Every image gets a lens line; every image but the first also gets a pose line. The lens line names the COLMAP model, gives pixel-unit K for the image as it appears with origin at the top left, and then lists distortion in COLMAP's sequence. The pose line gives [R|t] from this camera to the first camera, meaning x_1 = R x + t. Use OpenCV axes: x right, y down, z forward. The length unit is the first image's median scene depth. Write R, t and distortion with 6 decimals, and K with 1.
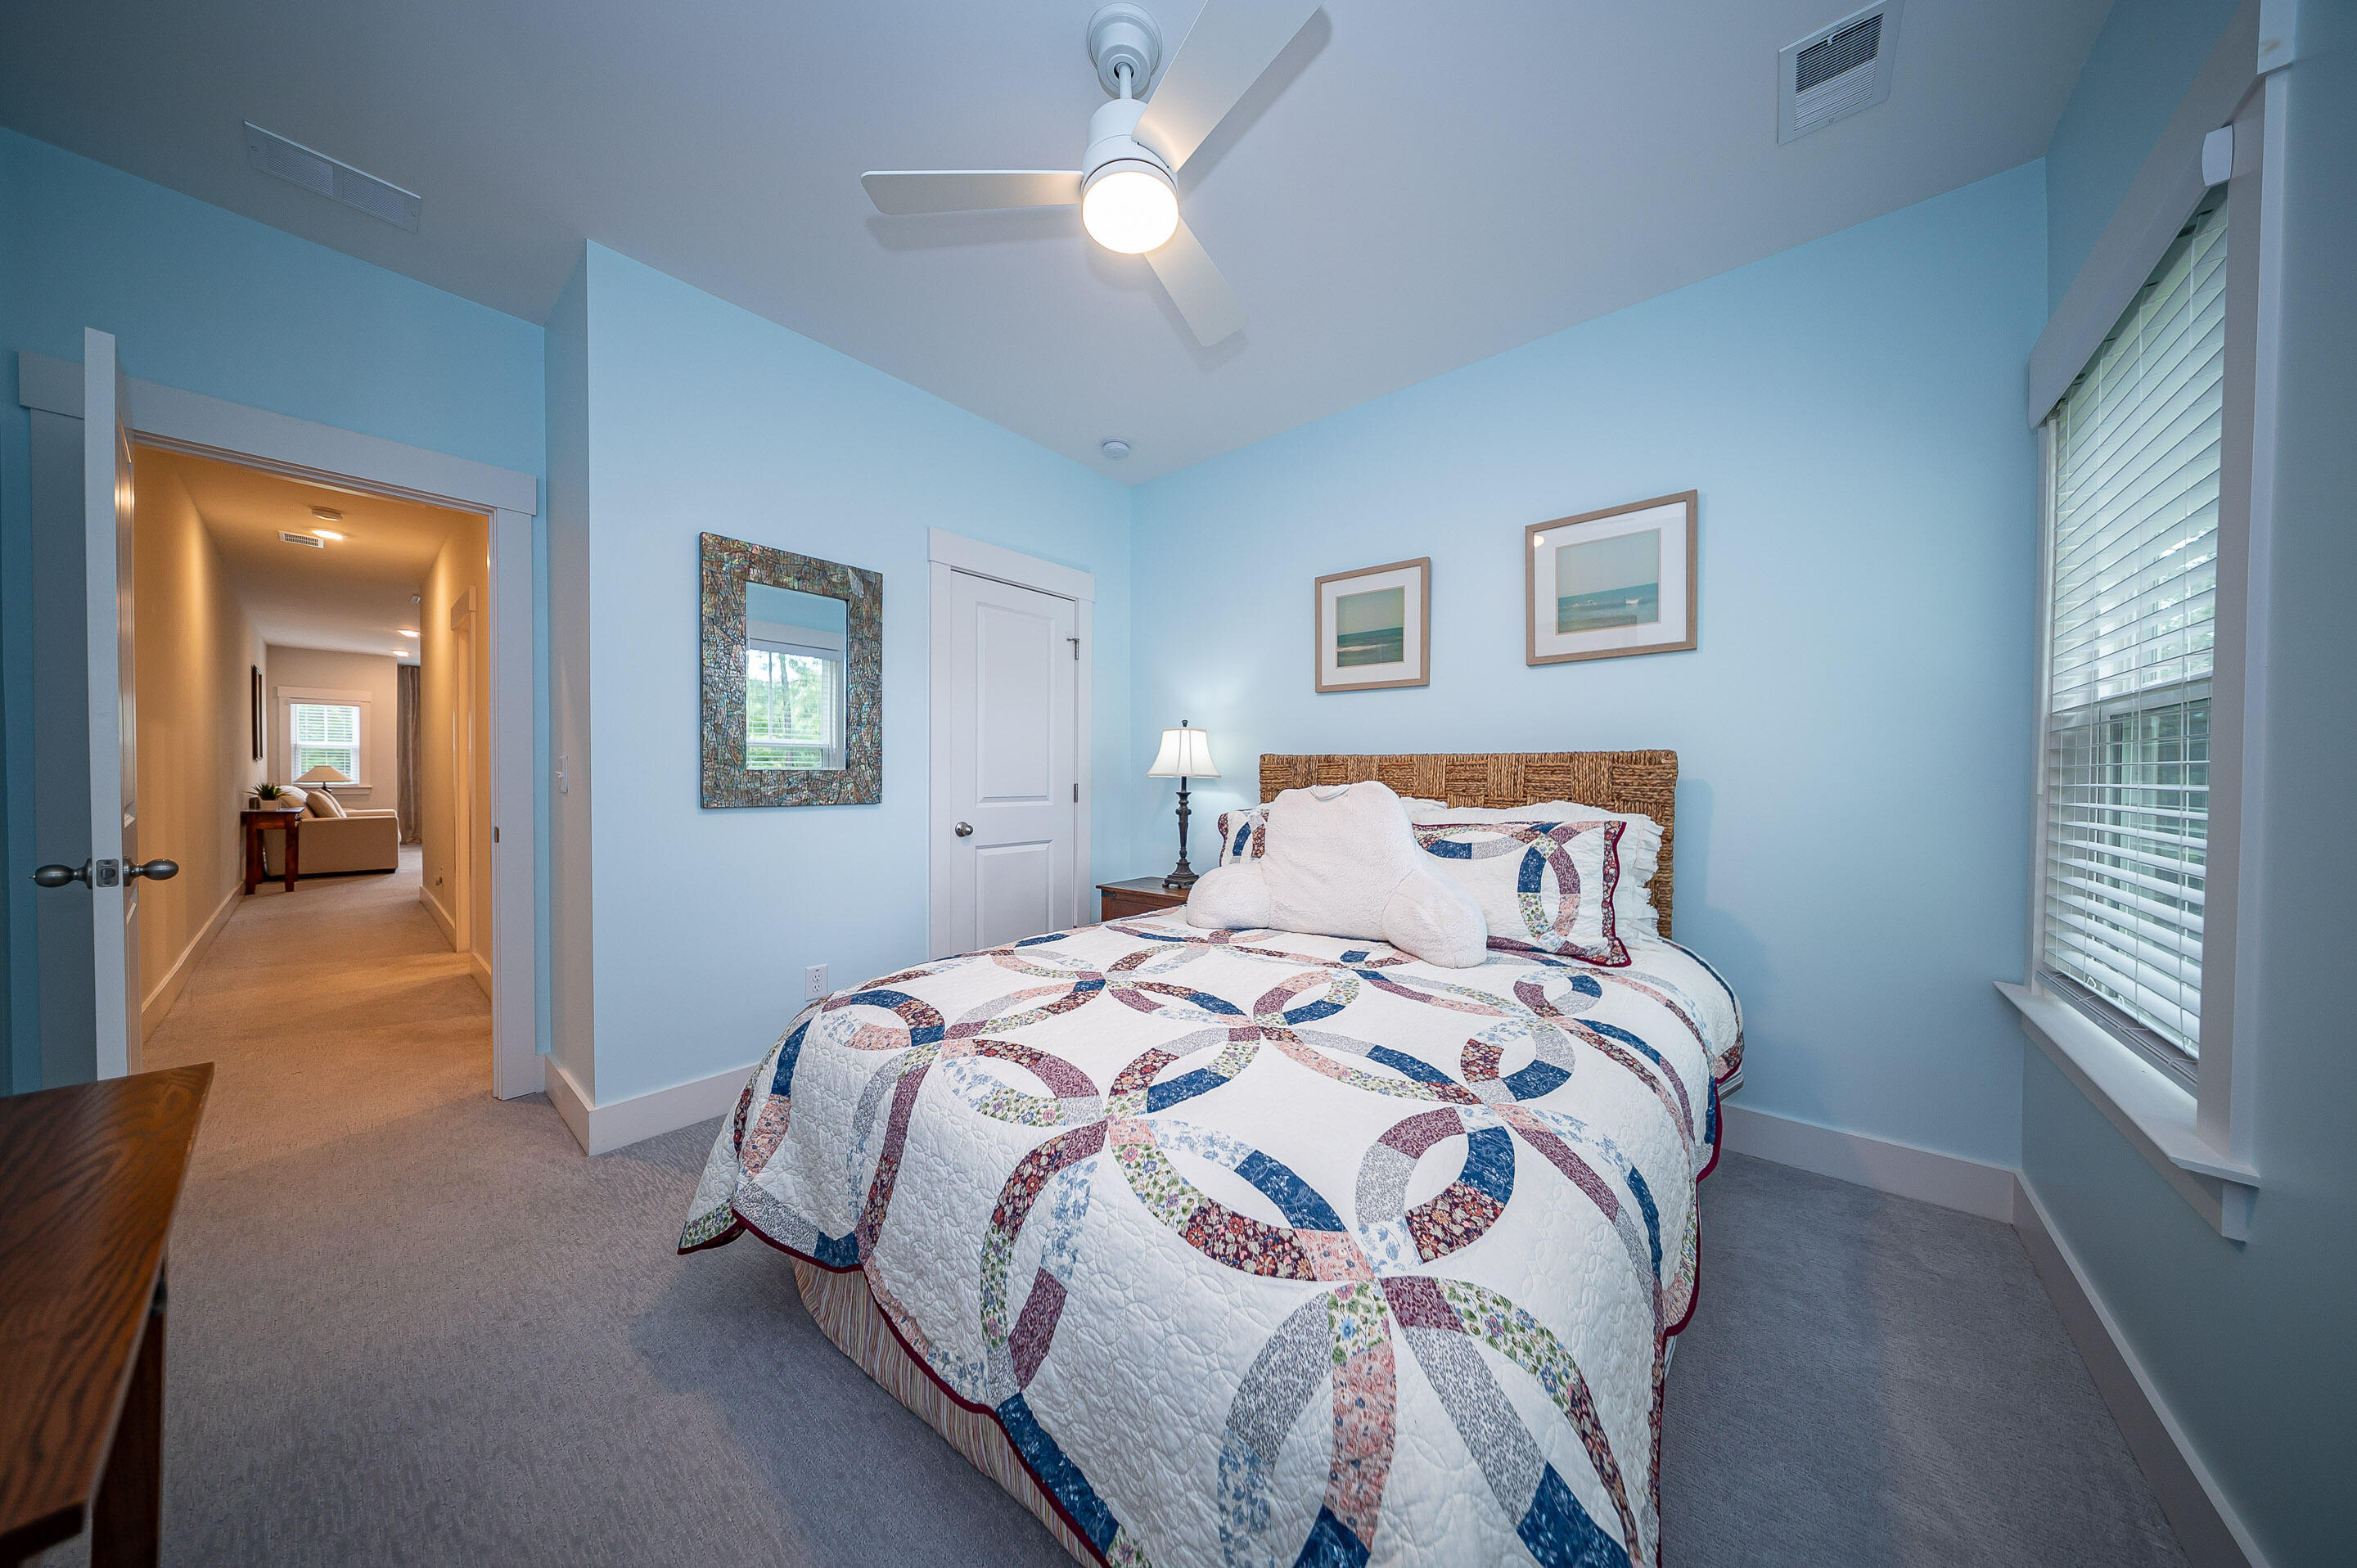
lens RADIAL K [[699.7, 0, 1182.3], [0, 699.7, 788.6], [0, 0, 1]] dist [0.007087, -0.003028]
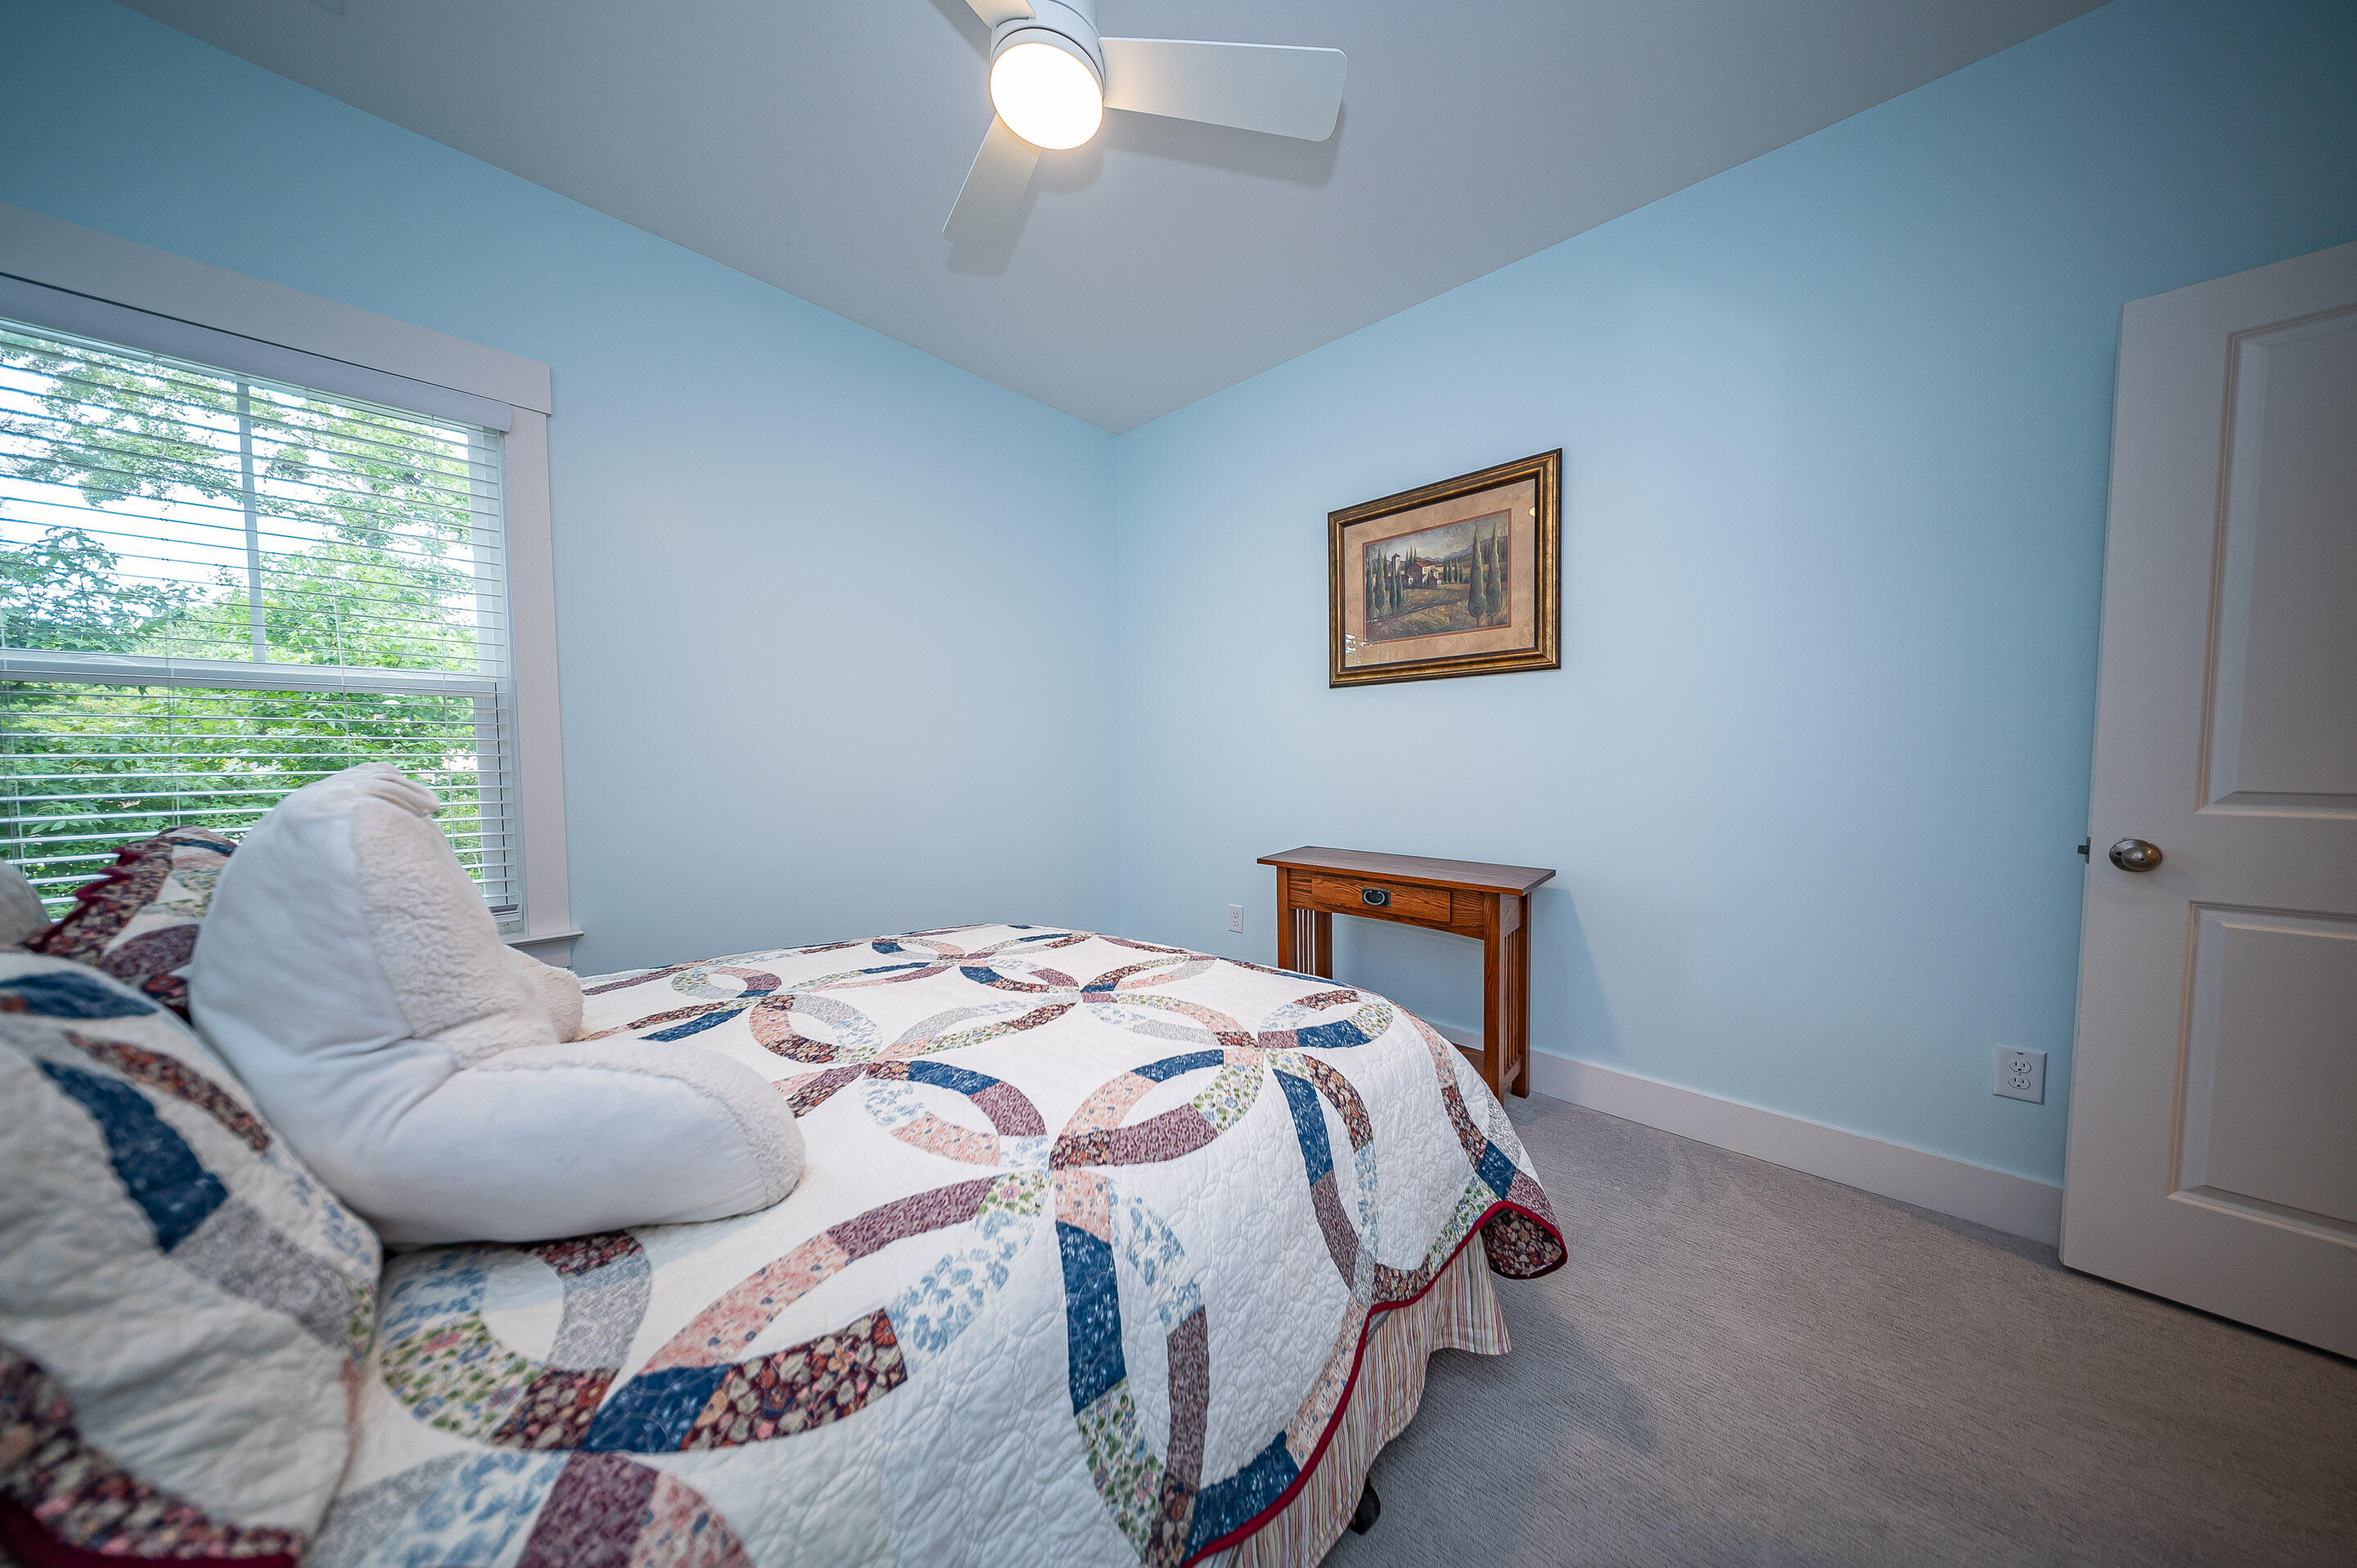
lens RADIAL K [[707.8, 0, 1184.1], [0, 707.8, 790.6], [0, 0, 1]] dist [0.007301, -0.002022]
pose [[-0.999299, -0.006238, 0.036920, -0.249202], [-0.003443, 0.997156, 0.075285, -0.032776], [-0.037284, 0.075105, -0.996478, 1.715035]]
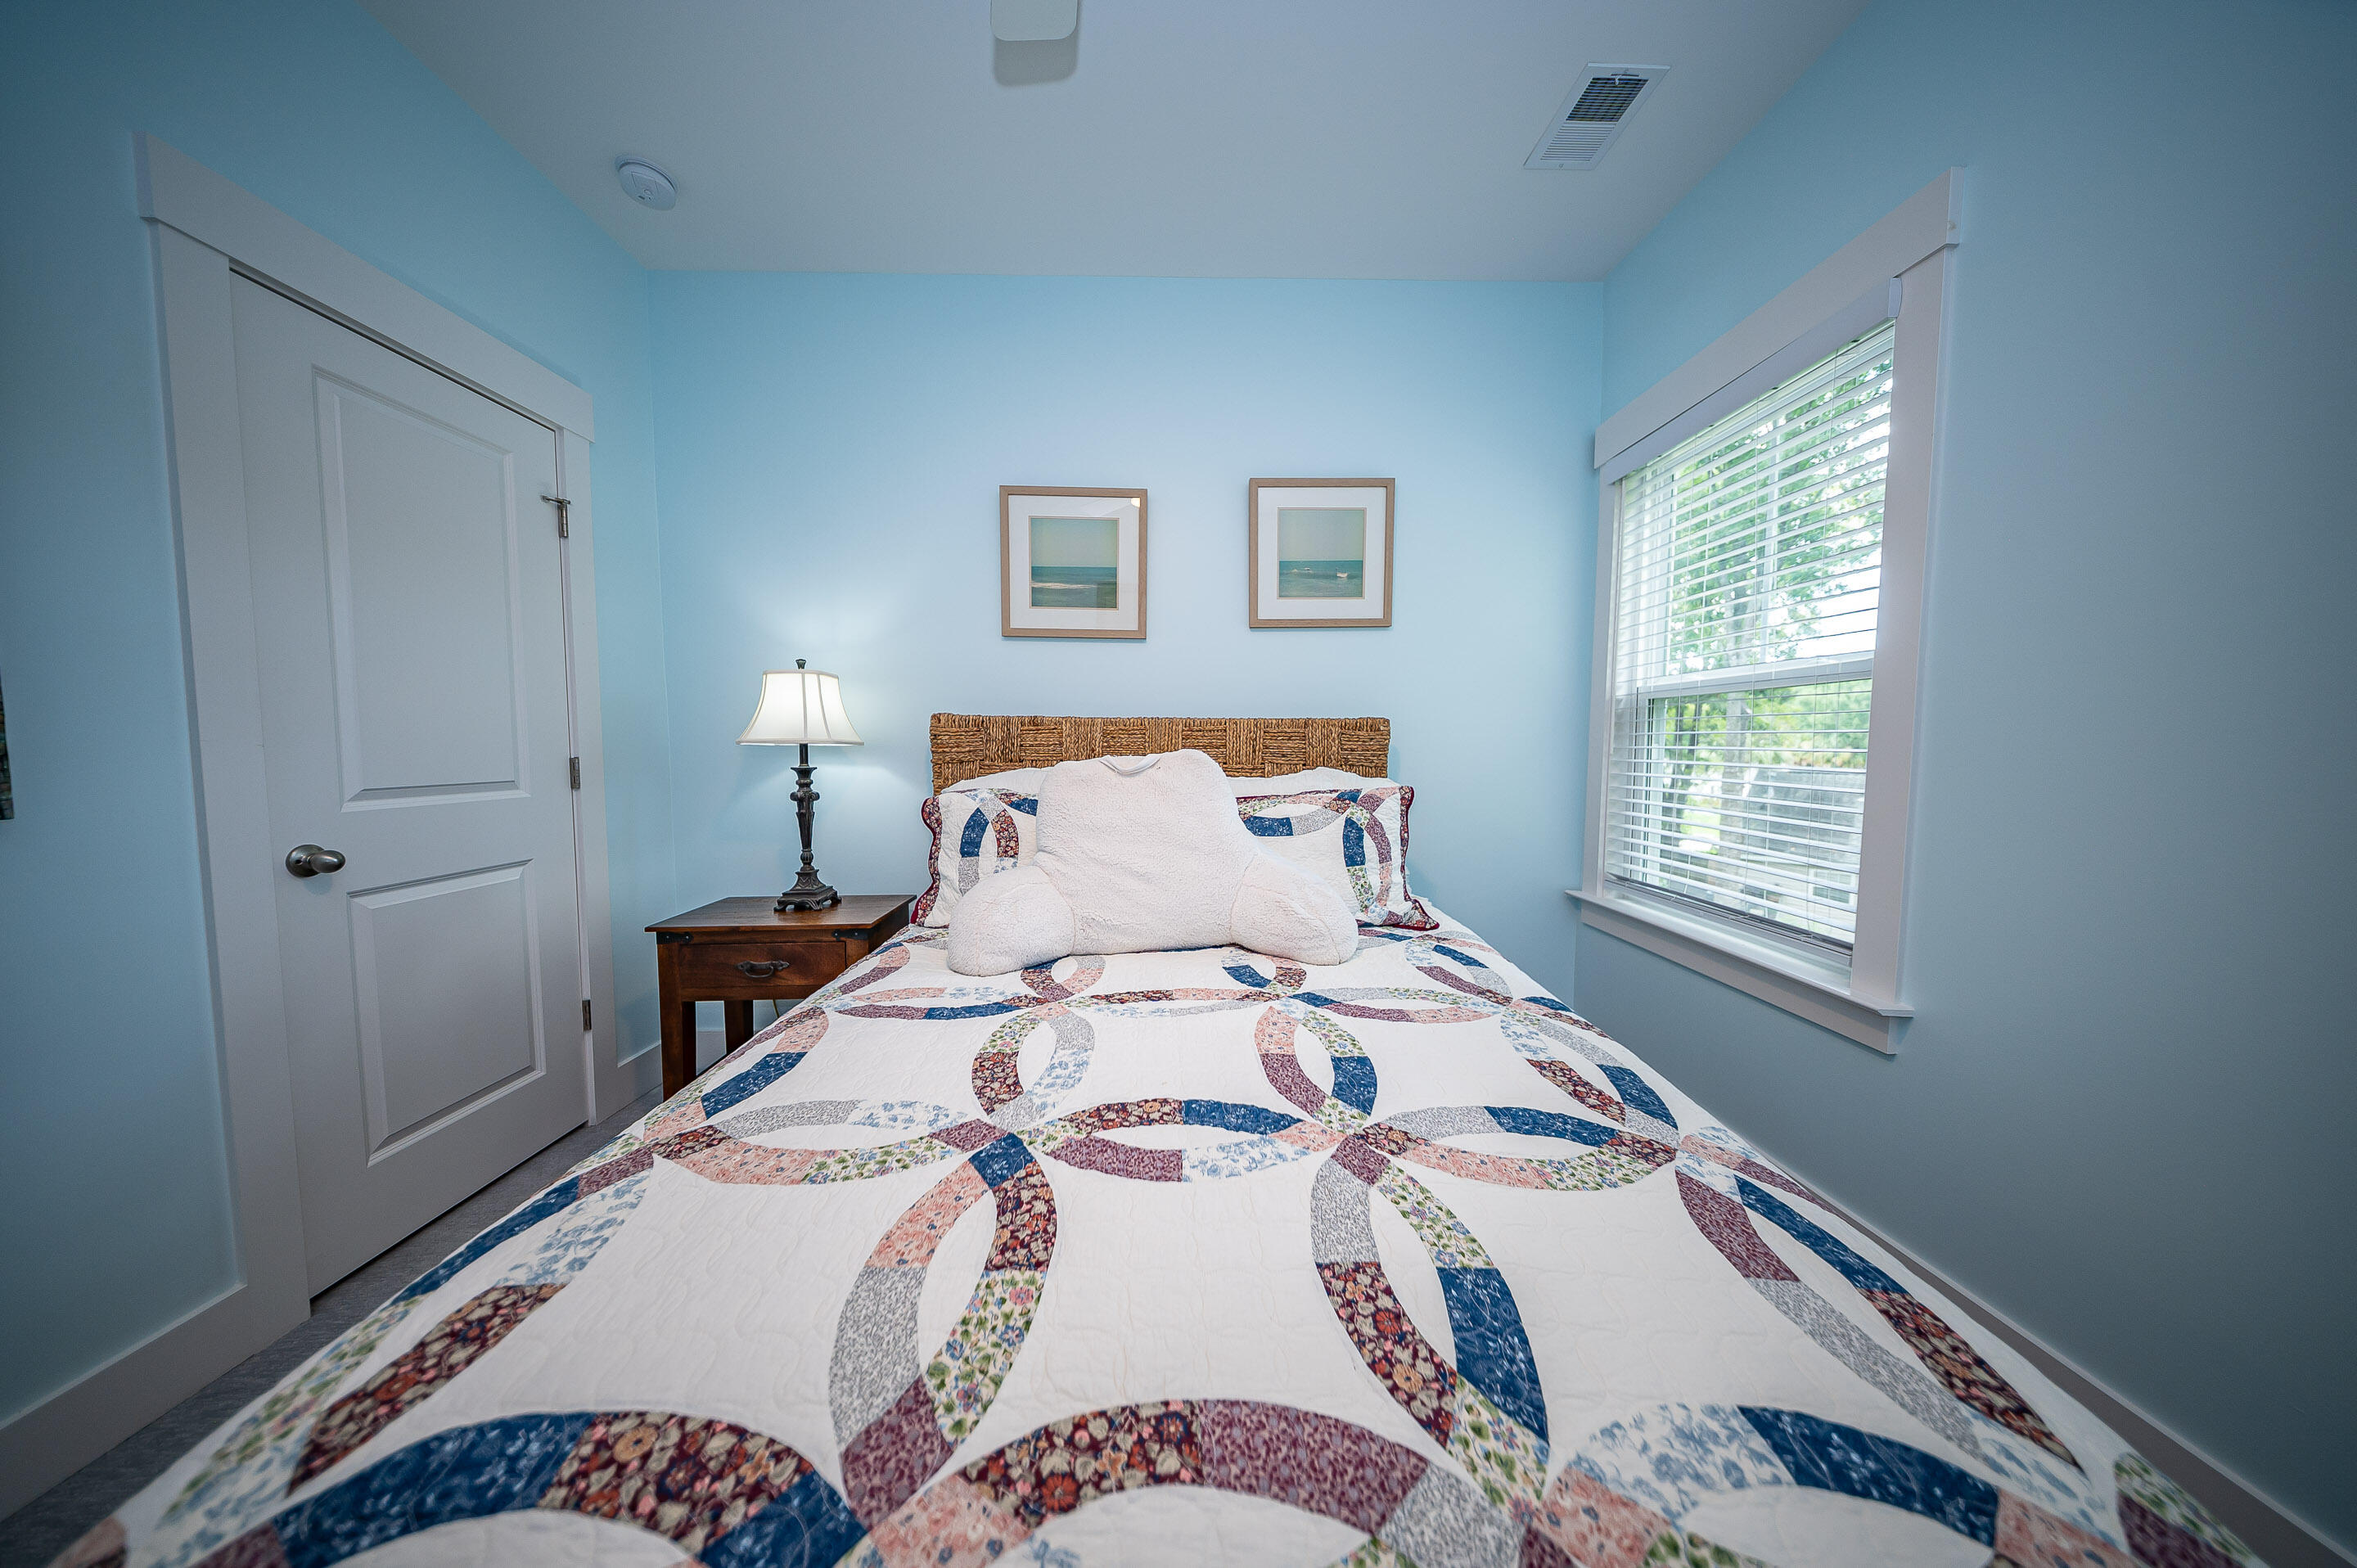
lens RADIAL K [[699.7, 0, 1182.3], [0, 699.7, 788.6], [0, 0, 1]] dist [0.007087, -0.003028]
pose [[0.753357, -0.045993, 0.656001, -0.325349], [0.014078, 0.998451, 0.053835, -0.010995], [-0.657461, -0.031322, 0.752838, 0.495492]]
